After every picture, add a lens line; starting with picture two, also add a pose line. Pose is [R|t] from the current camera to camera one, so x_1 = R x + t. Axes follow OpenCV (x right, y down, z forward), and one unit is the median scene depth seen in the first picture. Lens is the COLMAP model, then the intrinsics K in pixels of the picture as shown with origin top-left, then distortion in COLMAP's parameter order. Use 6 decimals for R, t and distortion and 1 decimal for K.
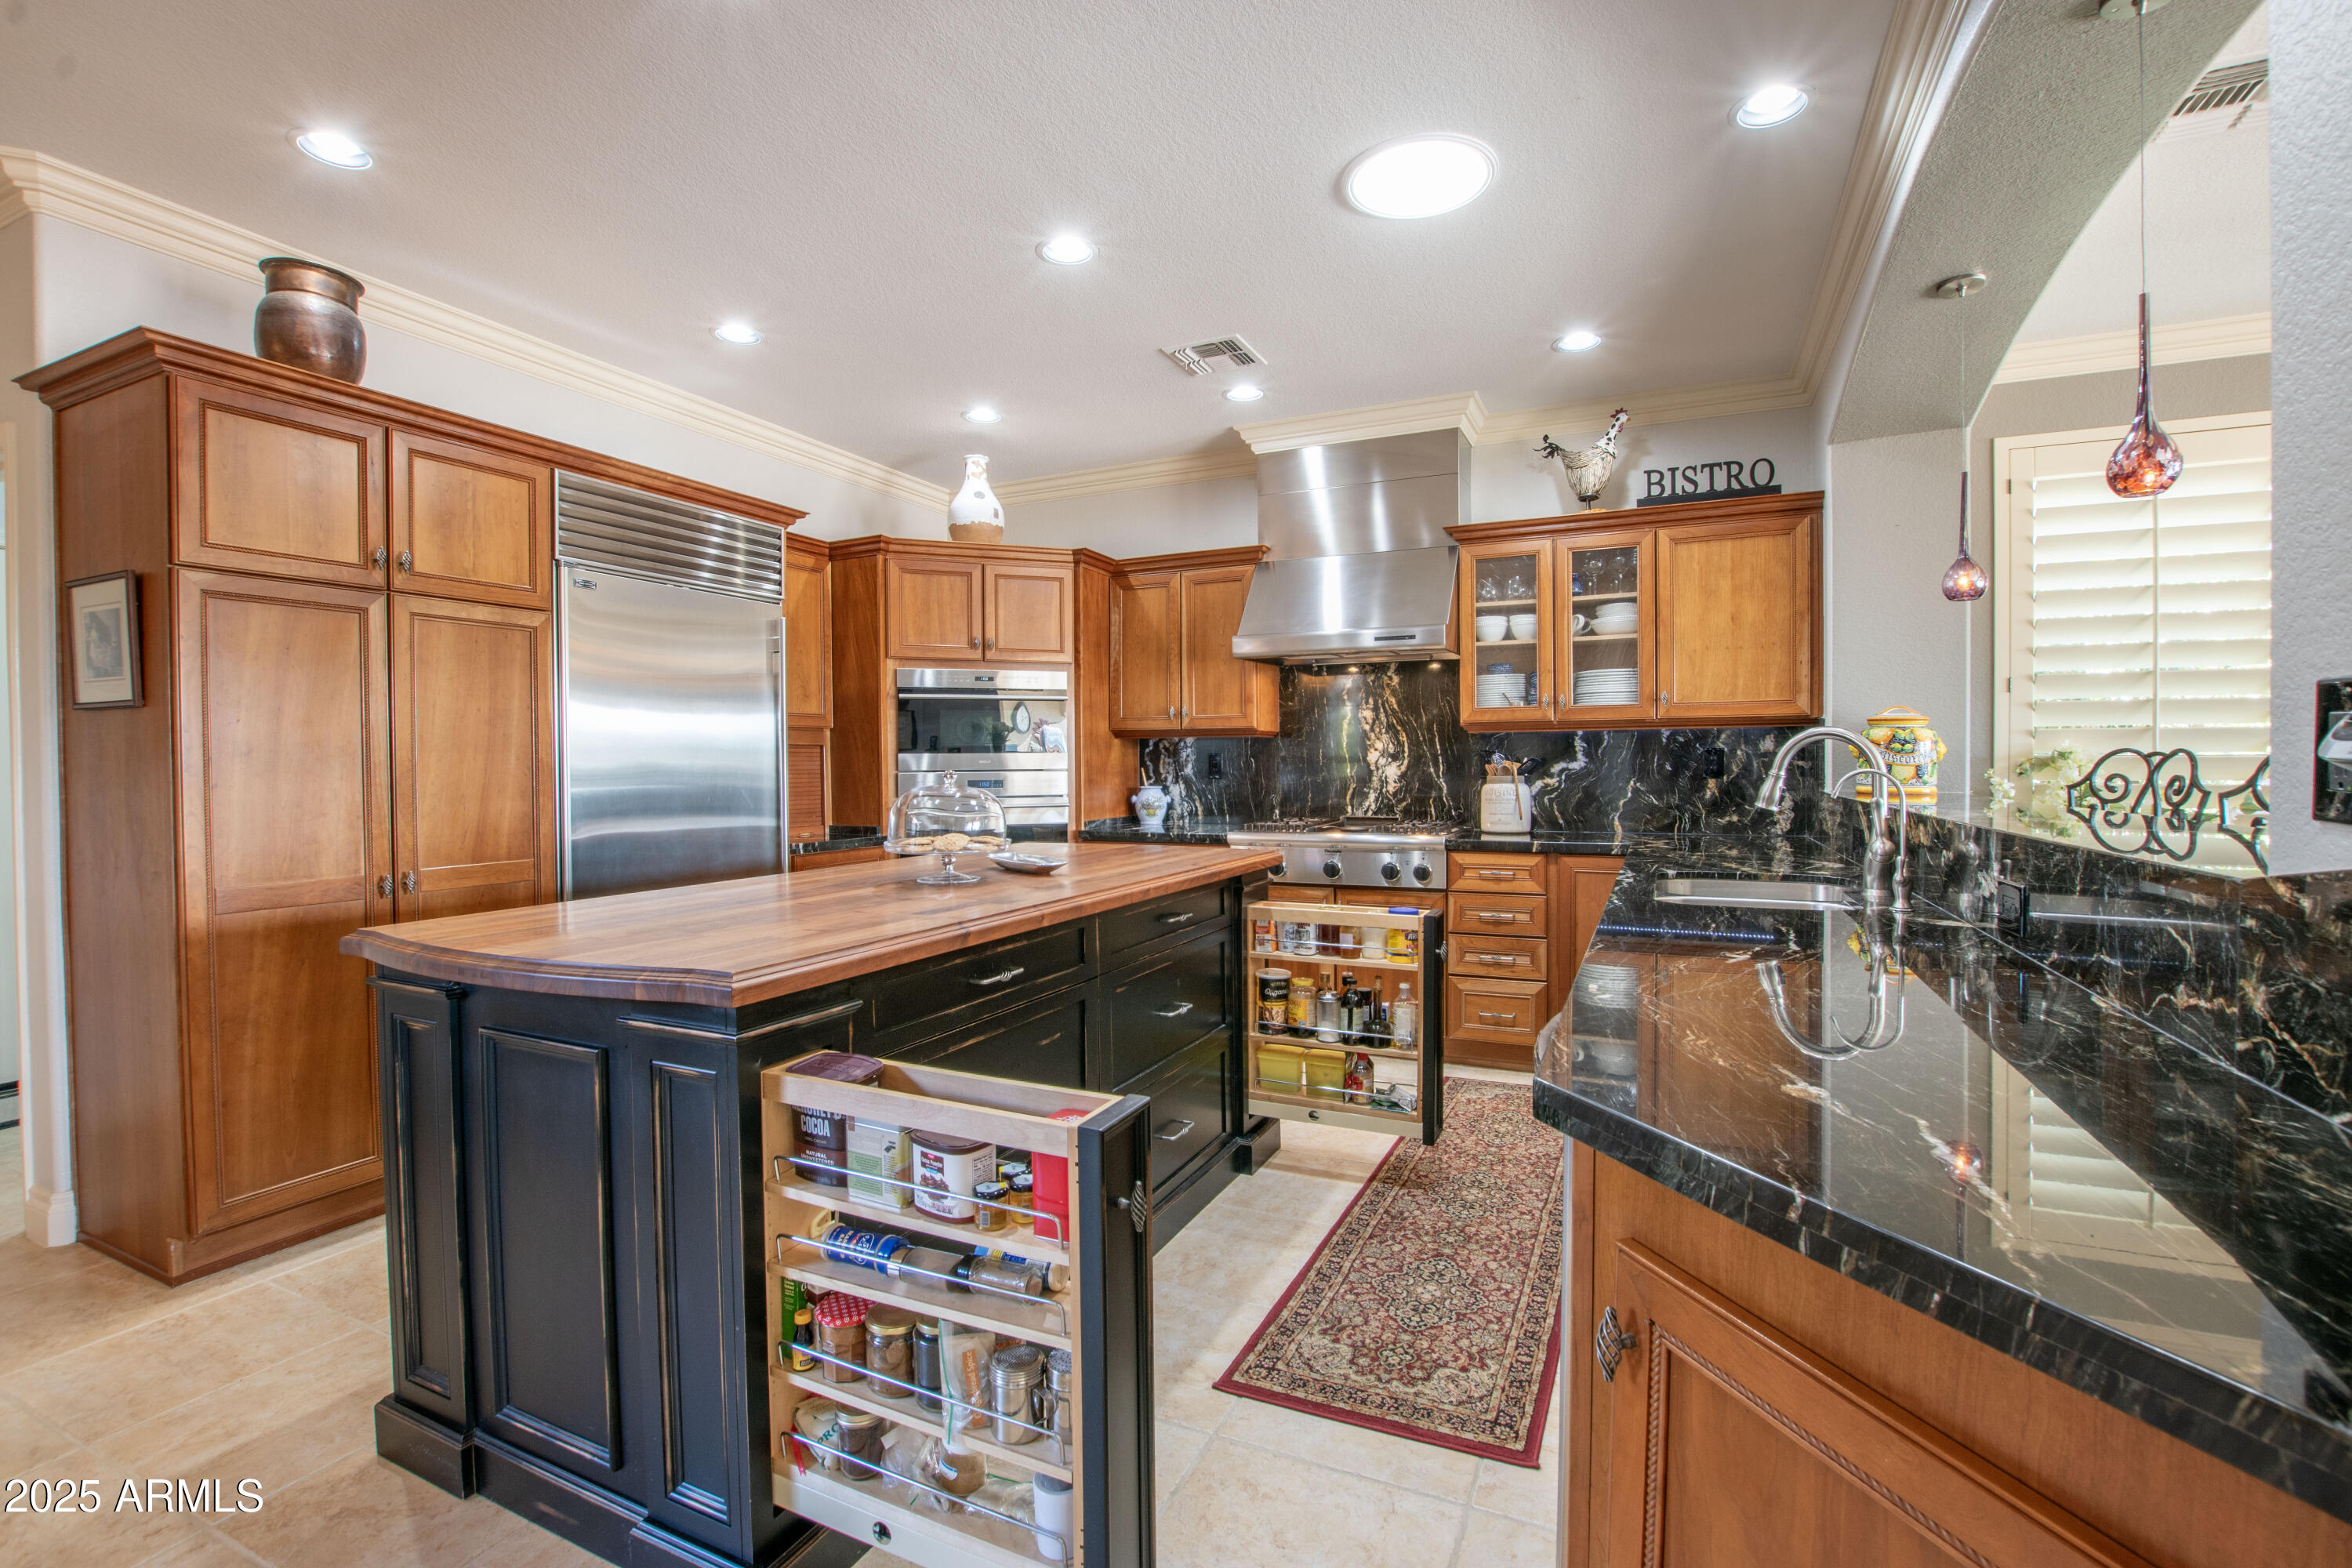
lens RADIAL K [[1043.4, 0, 1184.8], [0, 1043.4, 781.4], [0, 0, 1]] dist [-0.024235, 0.000166]
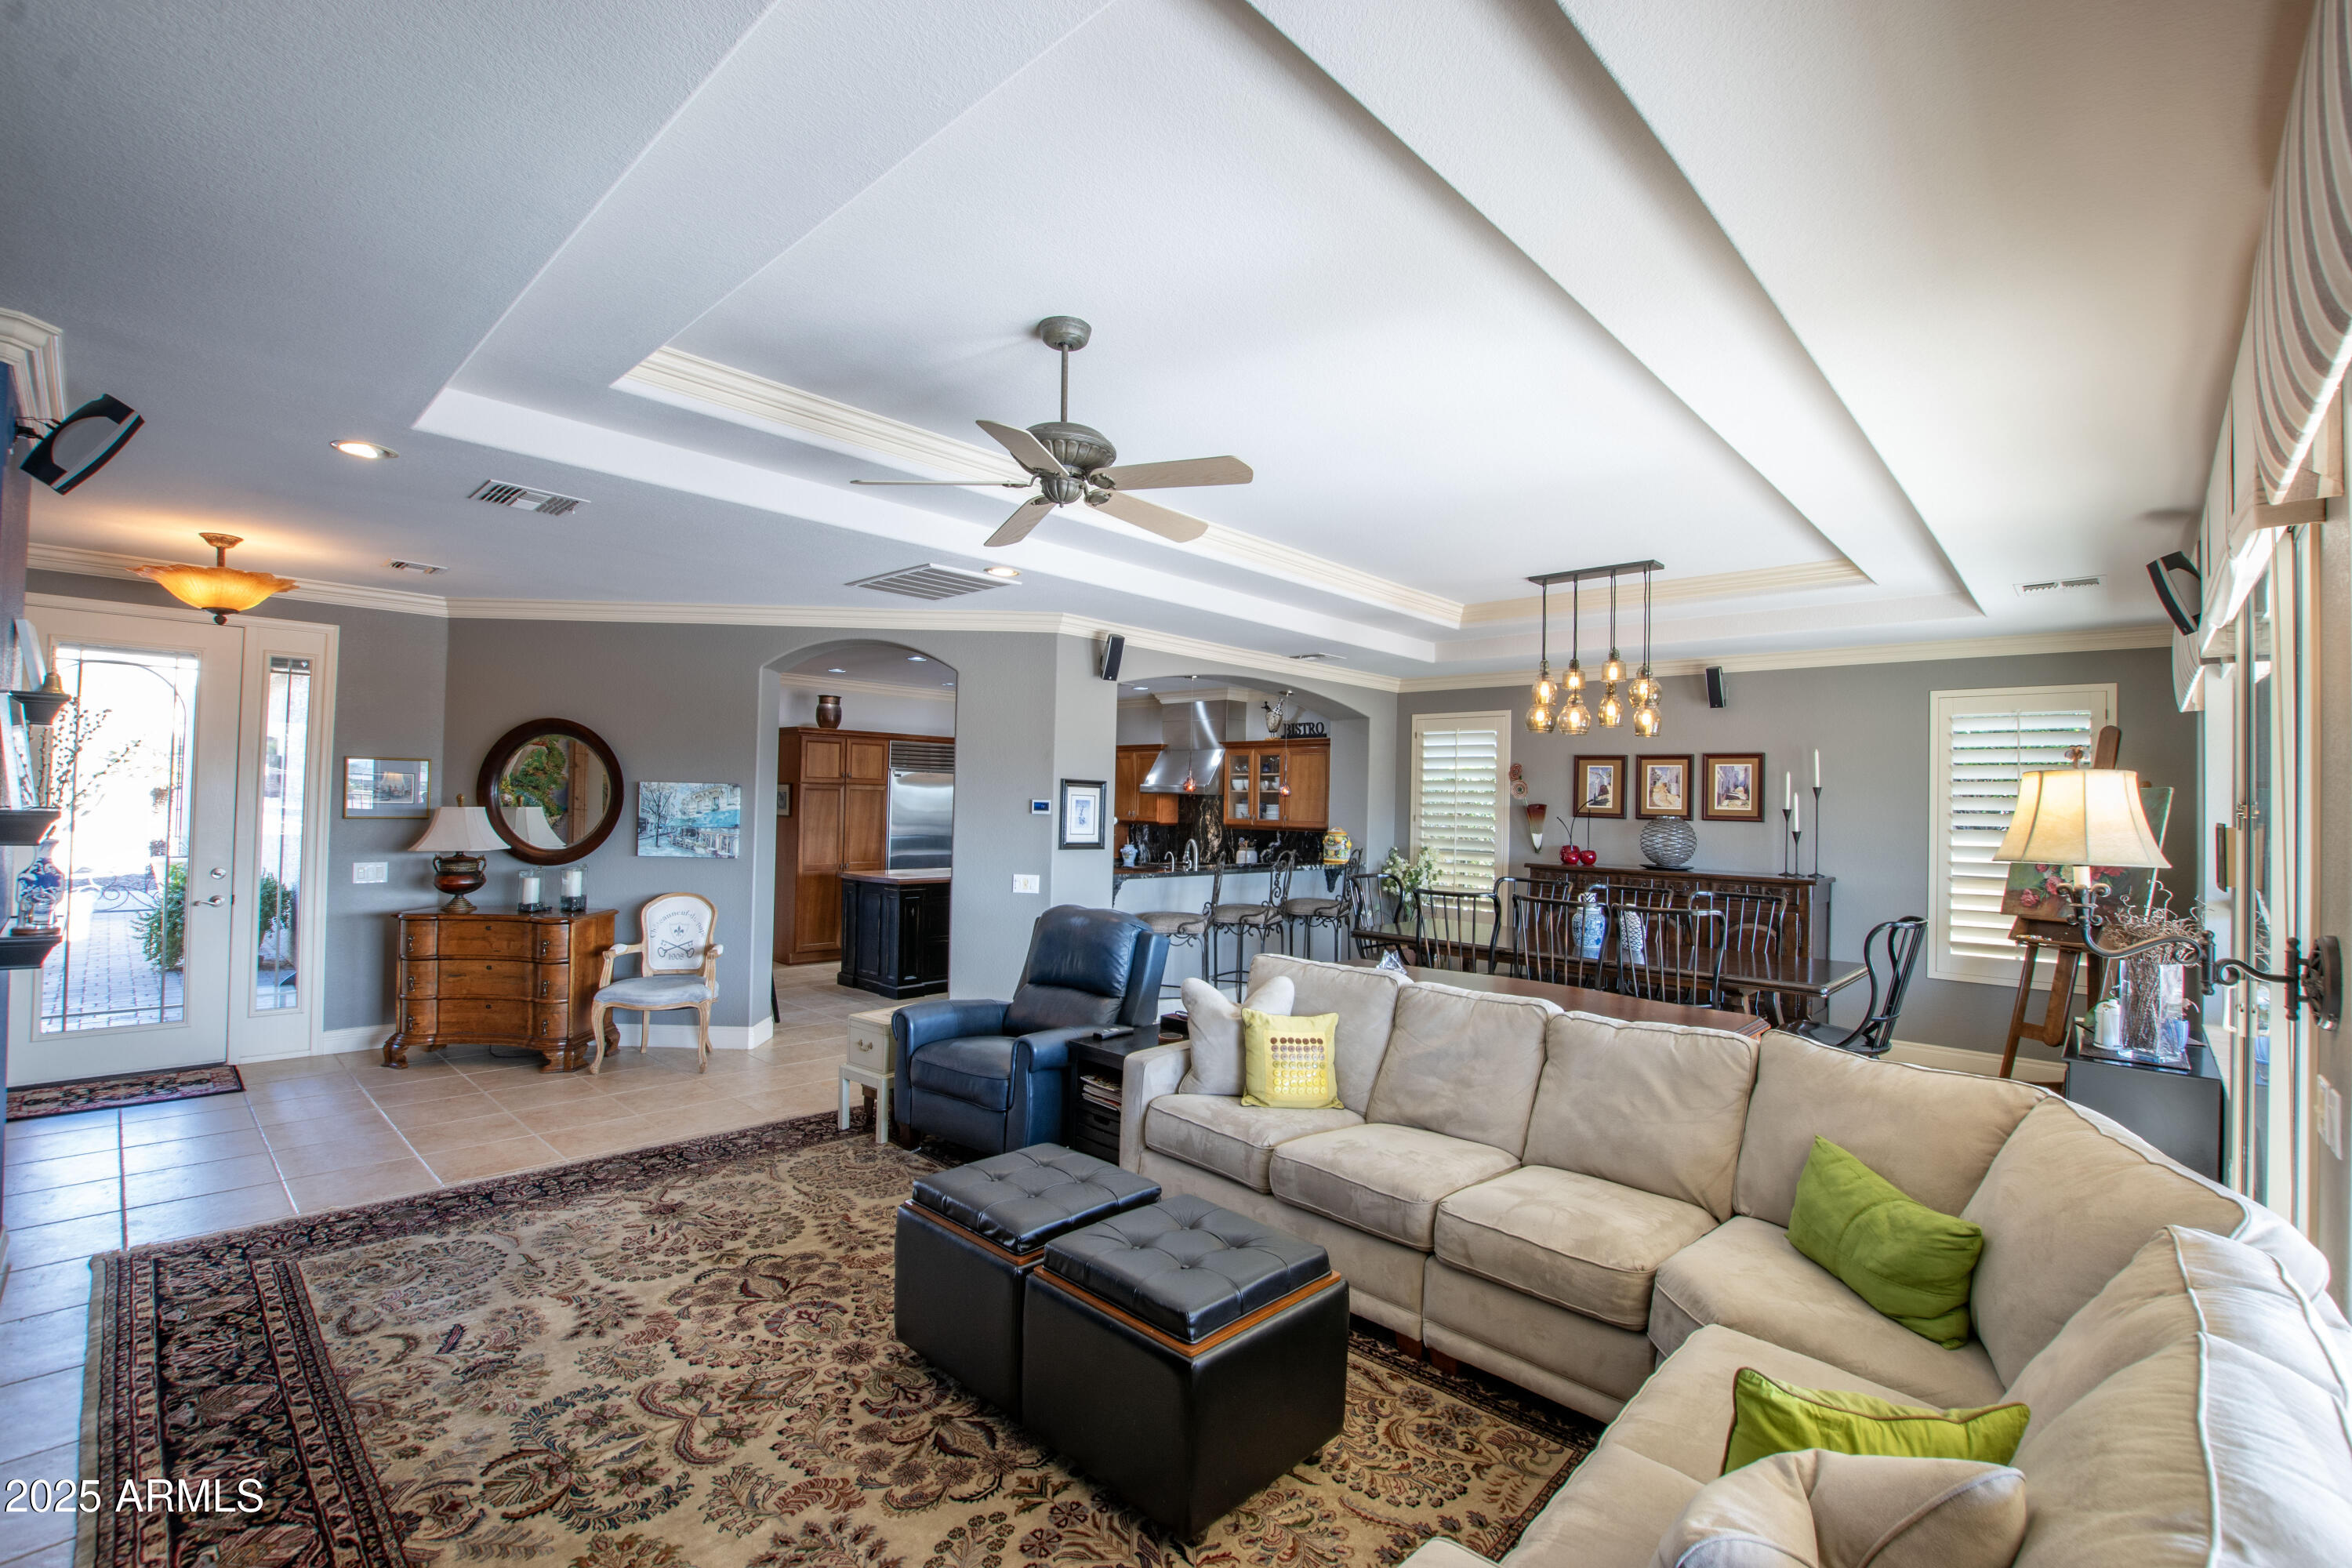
lens RADIAL K [[1043.4, 0, 1184.8], [0, 1043.4, 781.4], [0, 0, 1]] dist [-0.024235, 0.000166]
pose [[0.950170, 0.021566, -0.310984, 0.921541], [-0.033883, 0.998838, -0.034259, -0.069352], [0.309884, 0.043089, 0.949797, -1.295805]]
